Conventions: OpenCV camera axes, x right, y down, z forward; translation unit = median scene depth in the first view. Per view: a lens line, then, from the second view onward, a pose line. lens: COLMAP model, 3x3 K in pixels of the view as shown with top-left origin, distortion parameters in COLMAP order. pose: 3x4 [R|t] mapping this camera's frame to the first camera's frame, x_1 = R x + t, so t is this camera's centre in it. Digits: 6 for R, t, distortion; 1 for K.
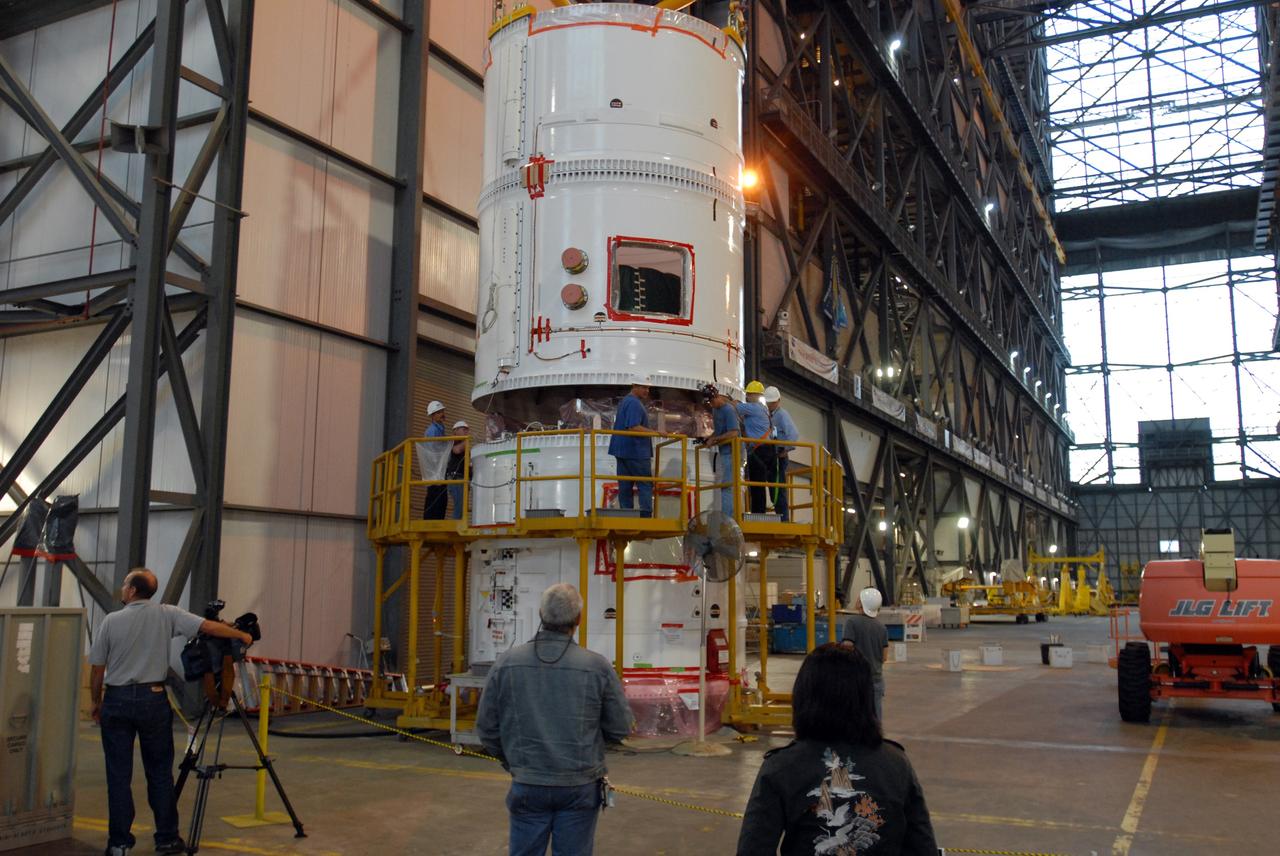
lens RADIAL K [[1158.0, 0, 638.9], [0, 1158.0, 427.7], [0, 0, 1]] dist [-0.066710, 0.085766]
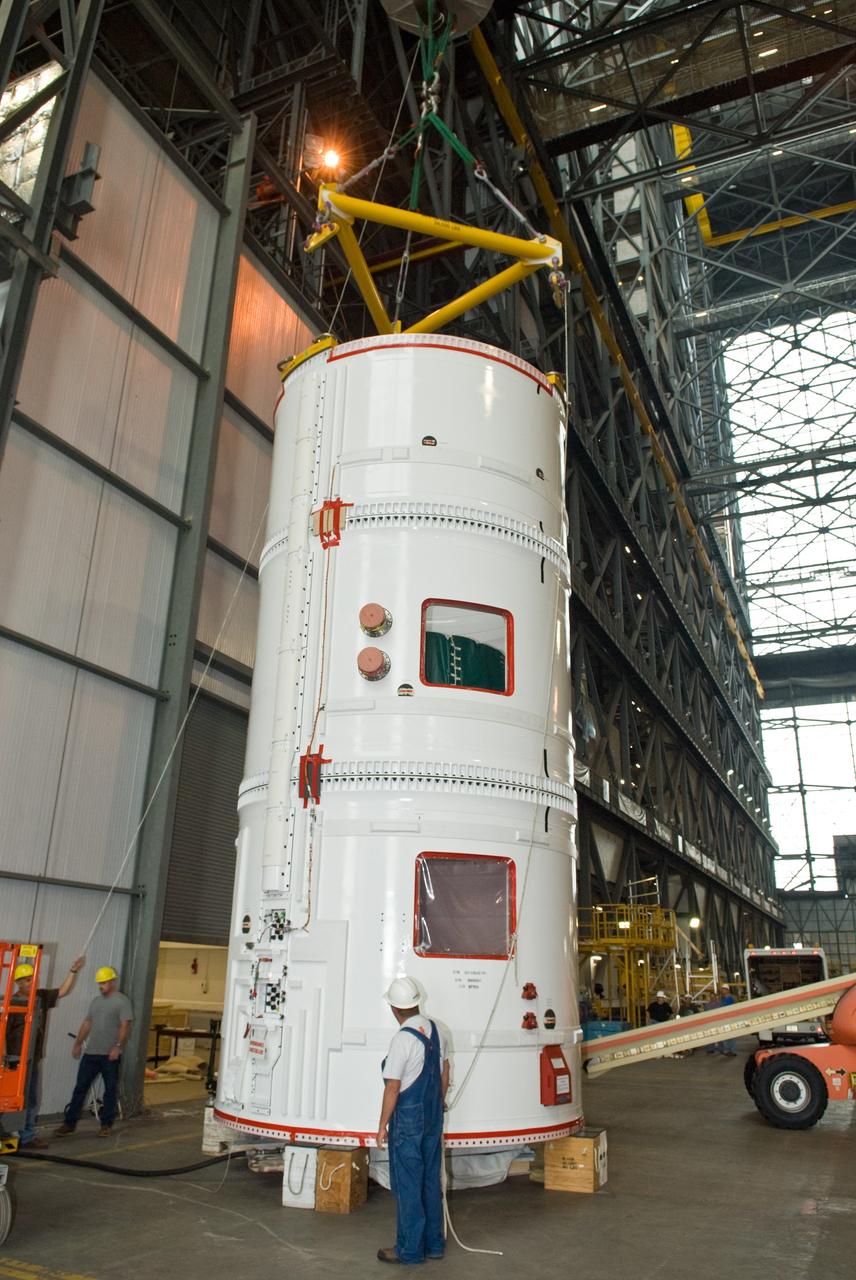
lens RADIAL K [[954.5, 0, 426.4], [0, 954.5, 626.5], [0, 0, 1]] dist [-0.031316, -0.009616]
pose [[0.999247, 0.030061, 0.024551, -0.004626], [-0.024069, 0.976176, -0.215641, 0.005580], [-0.030448, 0.214888, 0.976164, 0.043551]]
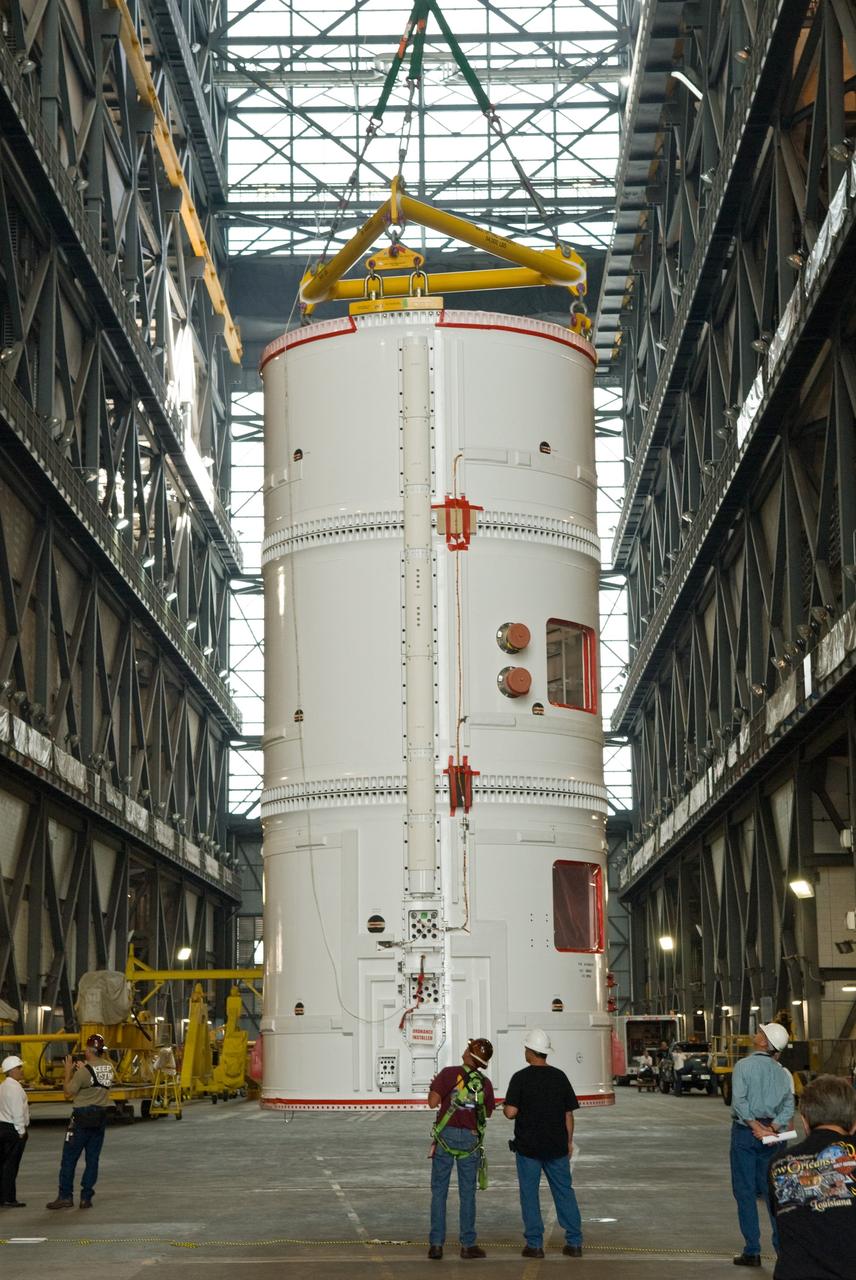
lens RADIAL K [[2327.5, 0, 438.1], [0, 2327.5, 611.6], [0, 0, 1]] dist [0.226502, 0.000000]
pose [[0.902465, 0.065793, 0.425710, 0.039639], [-0.047174, 0.997418, -0.054145, 0.013810], [-0.428173, 0.028781, 0.903238, 0.091412]]
